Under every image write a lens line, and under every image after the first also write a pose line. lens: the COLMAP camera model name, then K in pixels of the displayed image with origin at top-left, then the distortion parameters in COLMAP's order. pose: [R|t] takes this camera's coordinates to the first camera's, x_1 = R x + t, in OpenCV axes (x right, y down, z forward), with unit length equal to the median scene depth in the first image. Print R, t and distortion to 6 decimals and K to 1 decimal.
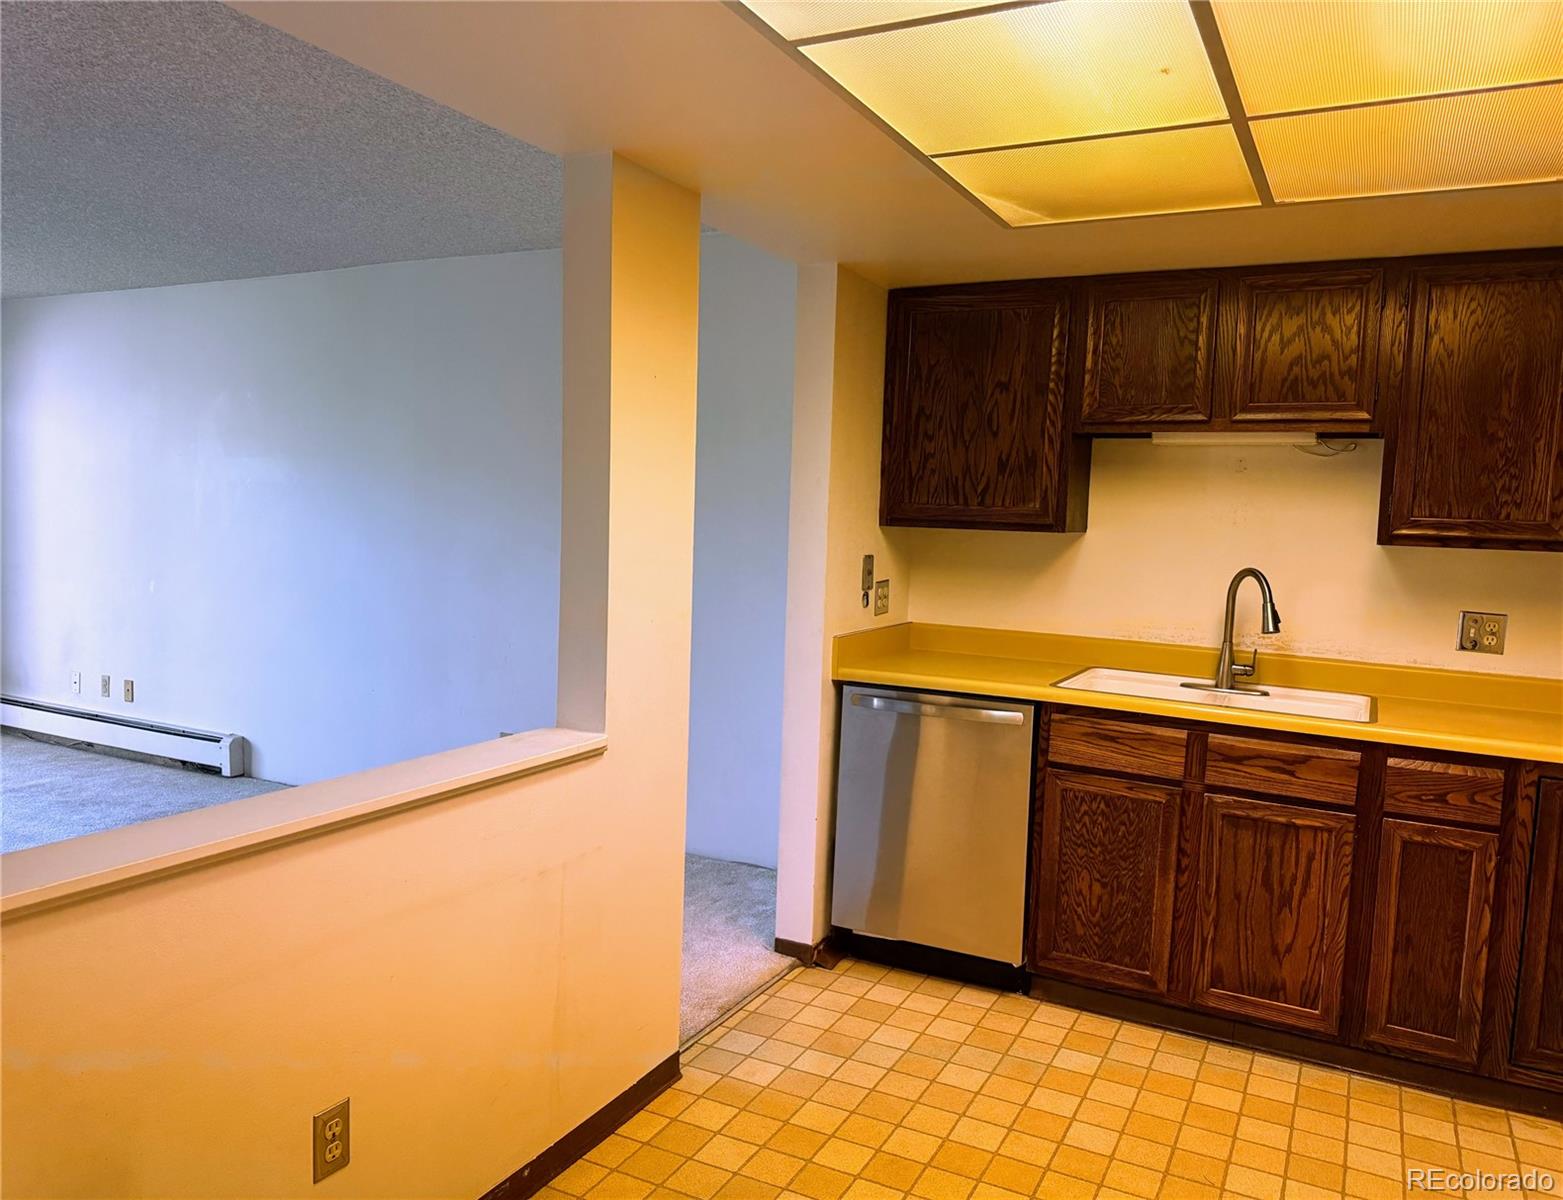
lens RADIAL K [[1137.1, 0, 781.5], [0, 1137.1, 600.0], [0, 0, 1]] dist [0.111046, -0.136958]
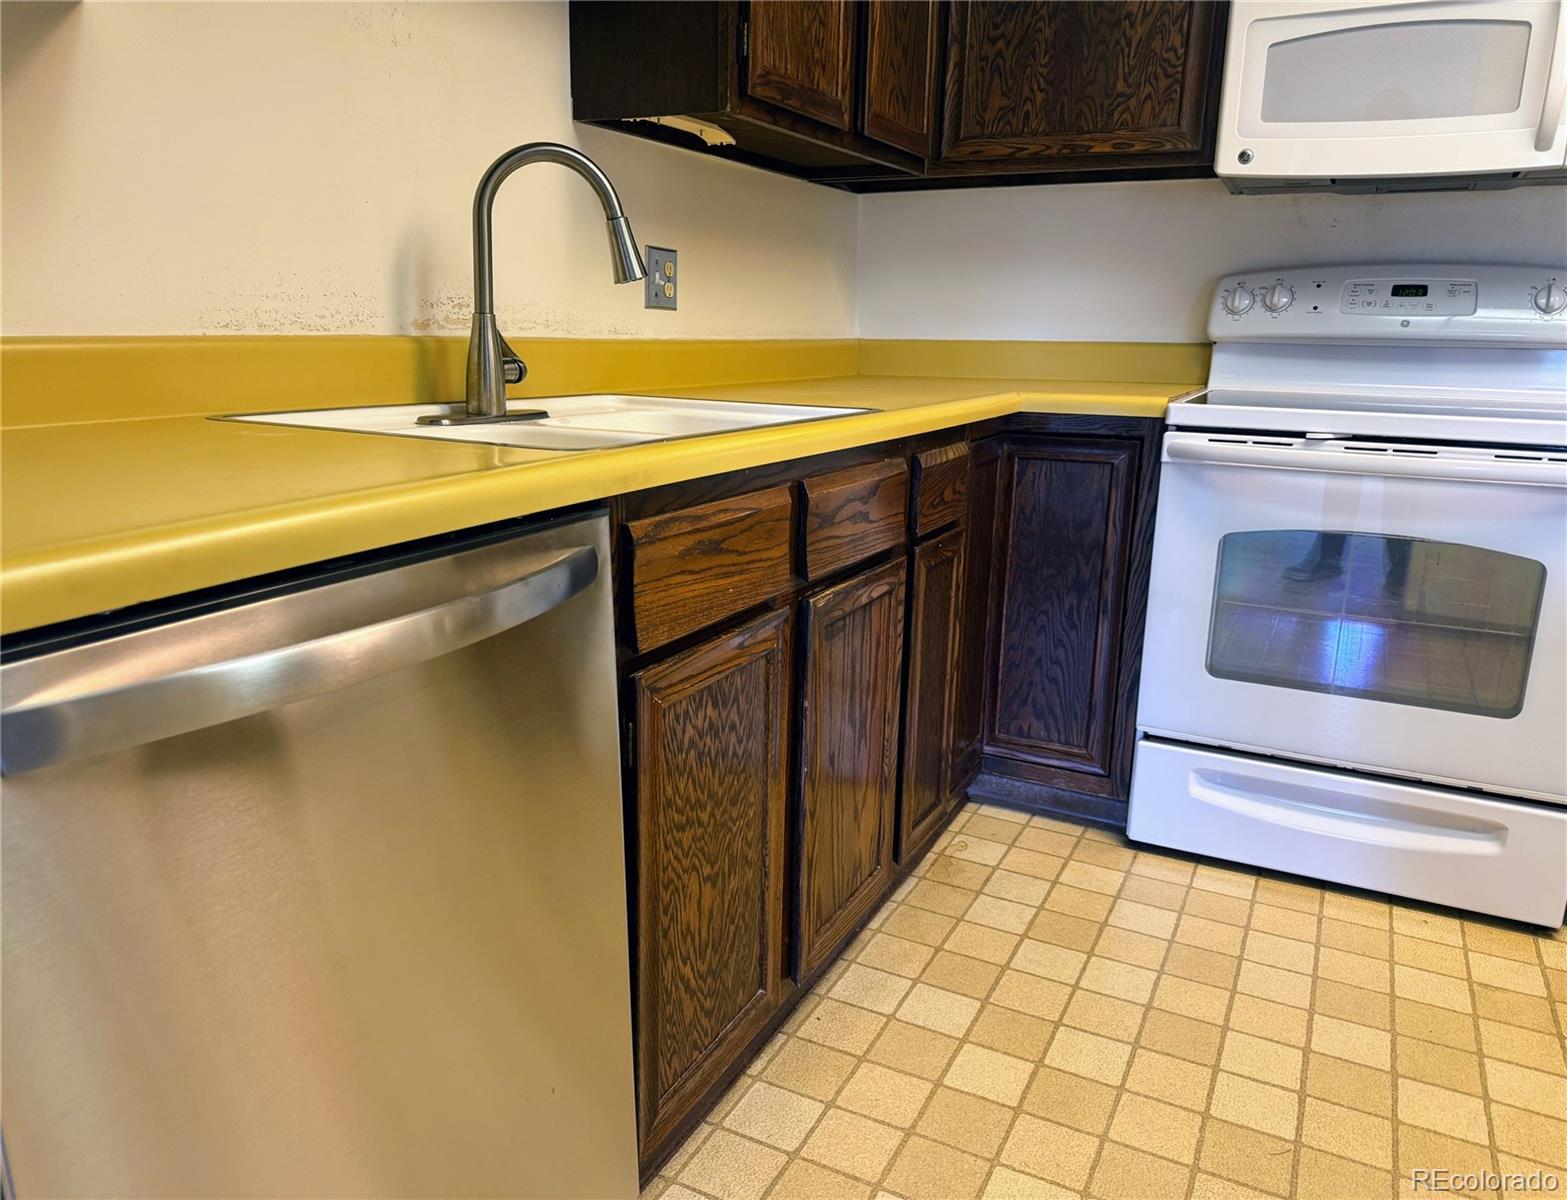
lens RADIAL K [[1140.0, 0, 783.5], [0, 1140.0, 600.0], [0, 0, 1]] dist [0.111046, -0.136958]
pose [[-0.001364, -0.275456, 0.961313, -0.107353], [0.058109, 0.959667, 0.275067, 0.028397], [-0.998309, 0.056236, 0.014697, 0.961345]]
